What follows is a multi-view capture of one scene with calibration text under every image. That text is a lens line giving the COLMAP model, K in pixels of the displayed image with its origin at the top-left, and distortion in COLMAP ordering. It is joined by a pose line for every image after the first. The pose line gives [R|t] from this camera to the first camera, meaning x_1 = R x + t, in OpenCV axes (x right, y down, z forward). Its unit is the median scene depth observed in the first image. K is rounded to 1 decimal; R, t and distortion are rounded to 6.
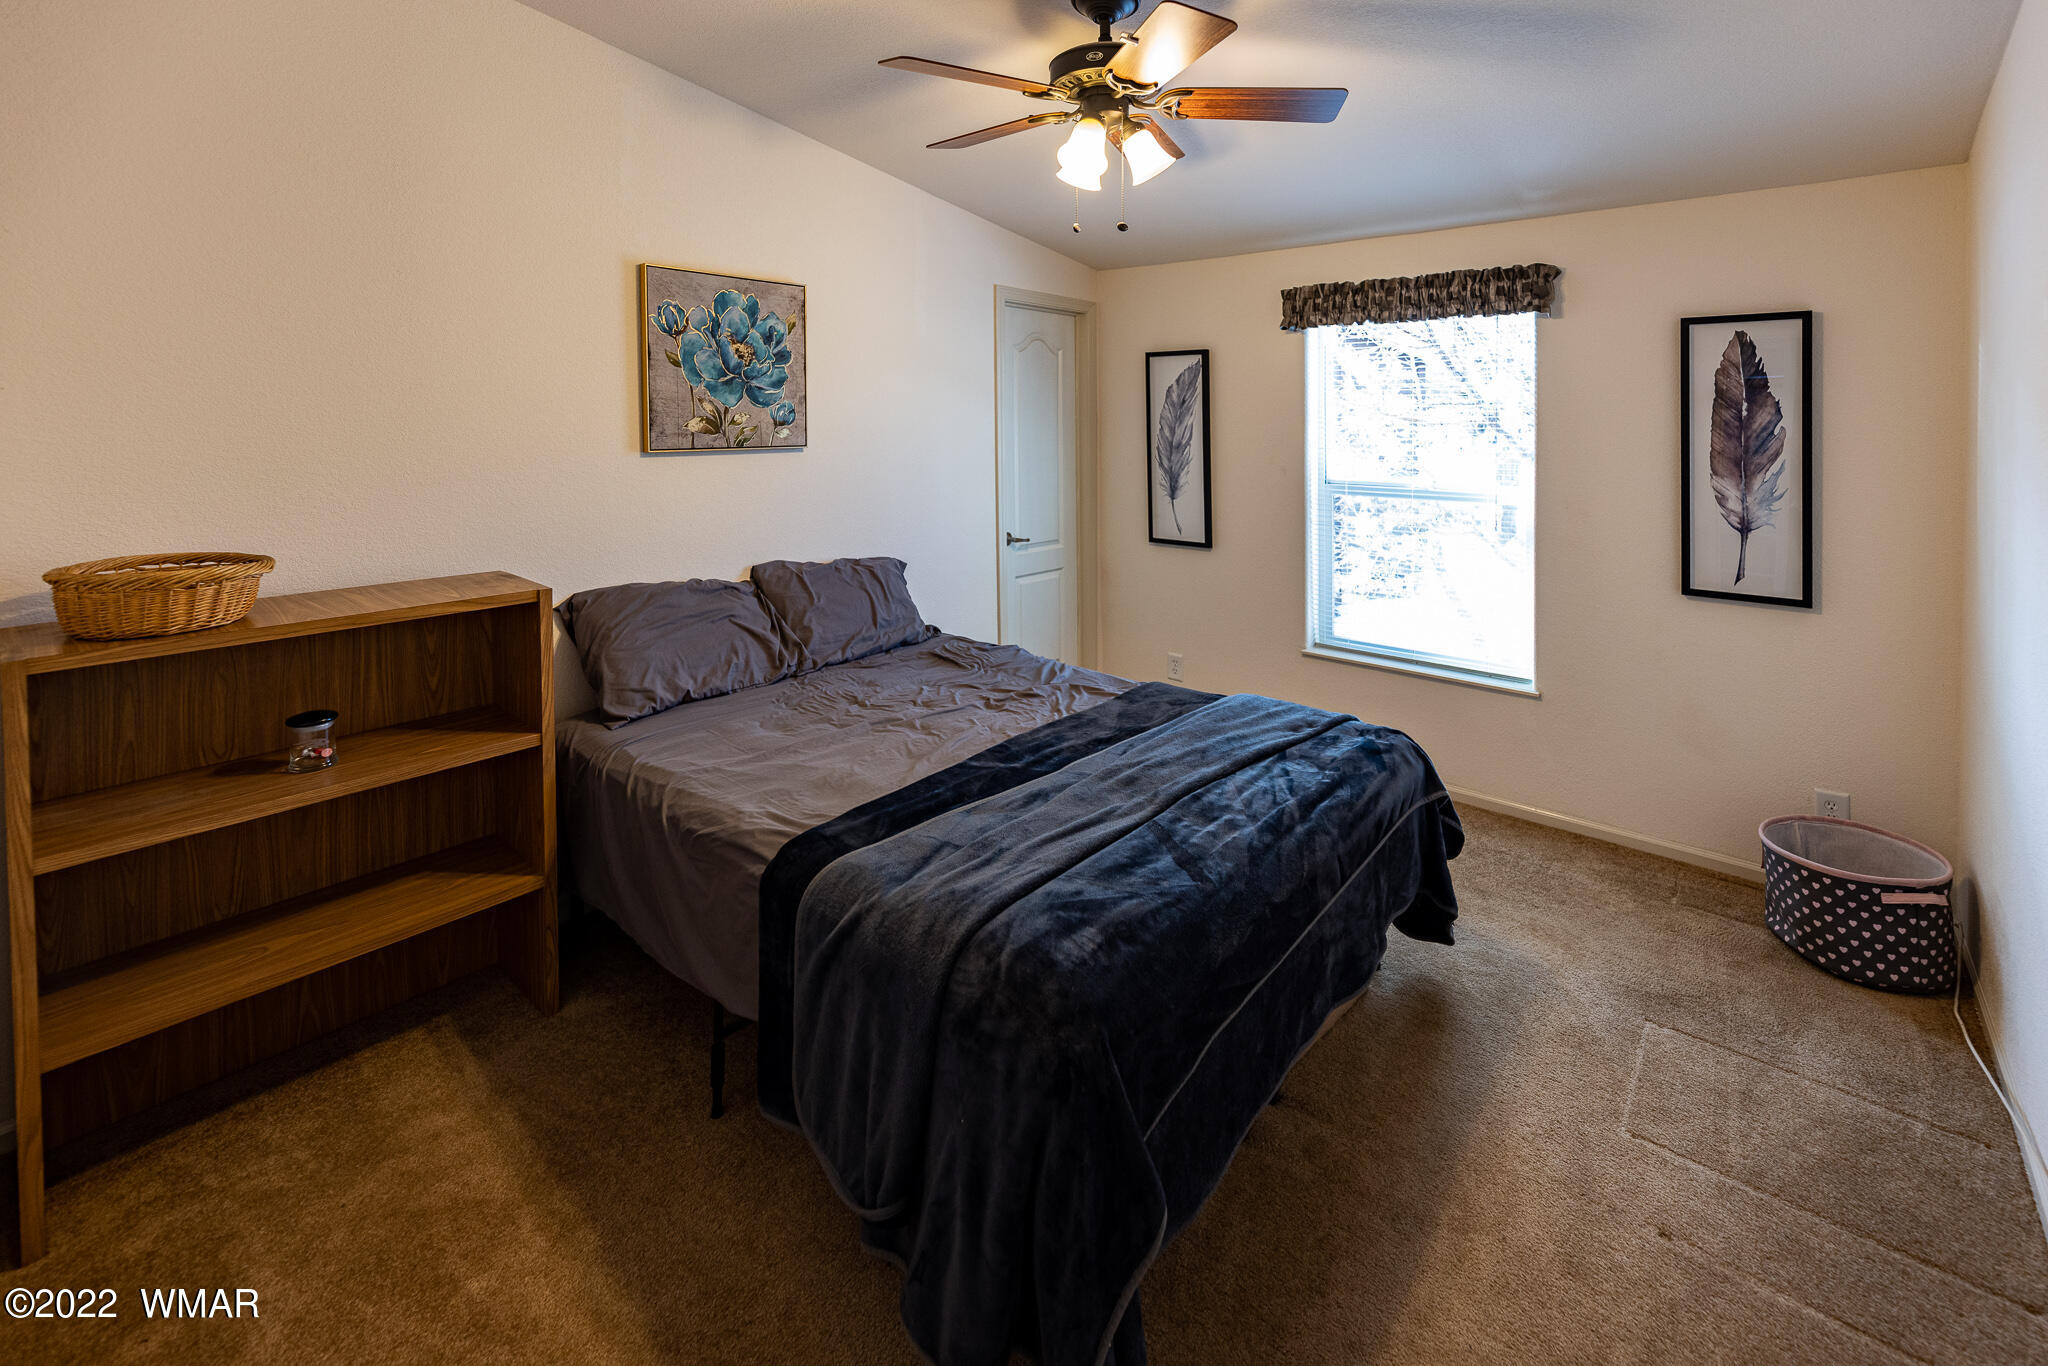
lens RADIAL K [[849.5, 0, 992.7], [0, 849.5, 752.9], [0, 0, 1]] dist [-0.001276, 0.000112]
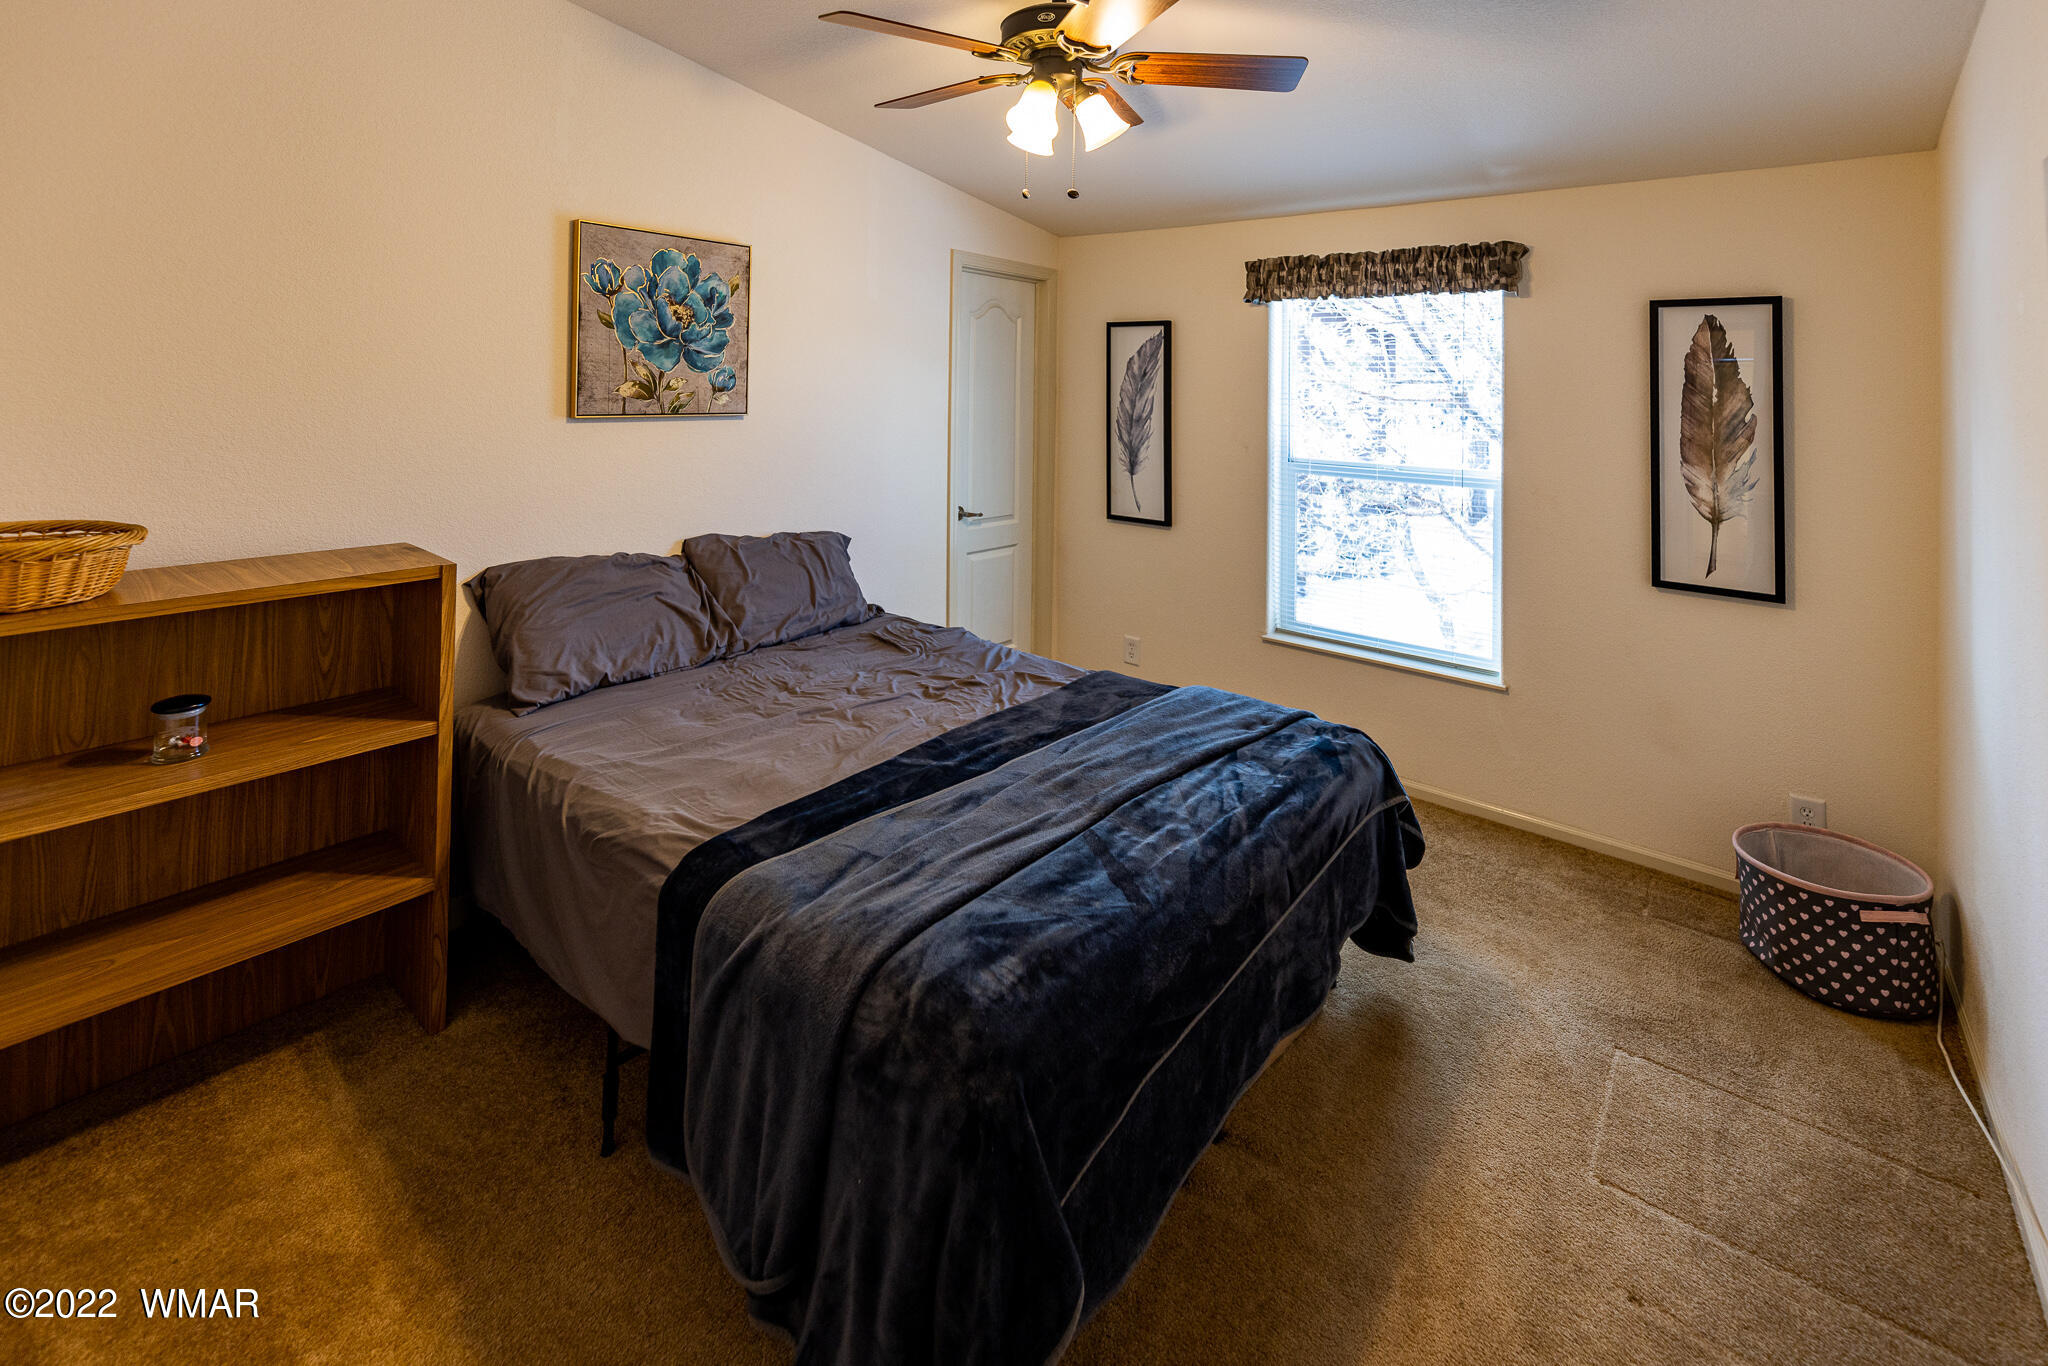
lens RADIAL K [[825.8, 0, 1022.0], [0, 825.8, 675.9], [0, 0, 1]] dist [-0.001113, 0.000002]
pose [[0.999673, 0.010423, 0.023335, 0.083261], [-0.009935, 0.999732, -0.020913, -0.061727], [-0.023547, 0.020675, 0.999509, 0.090919]]
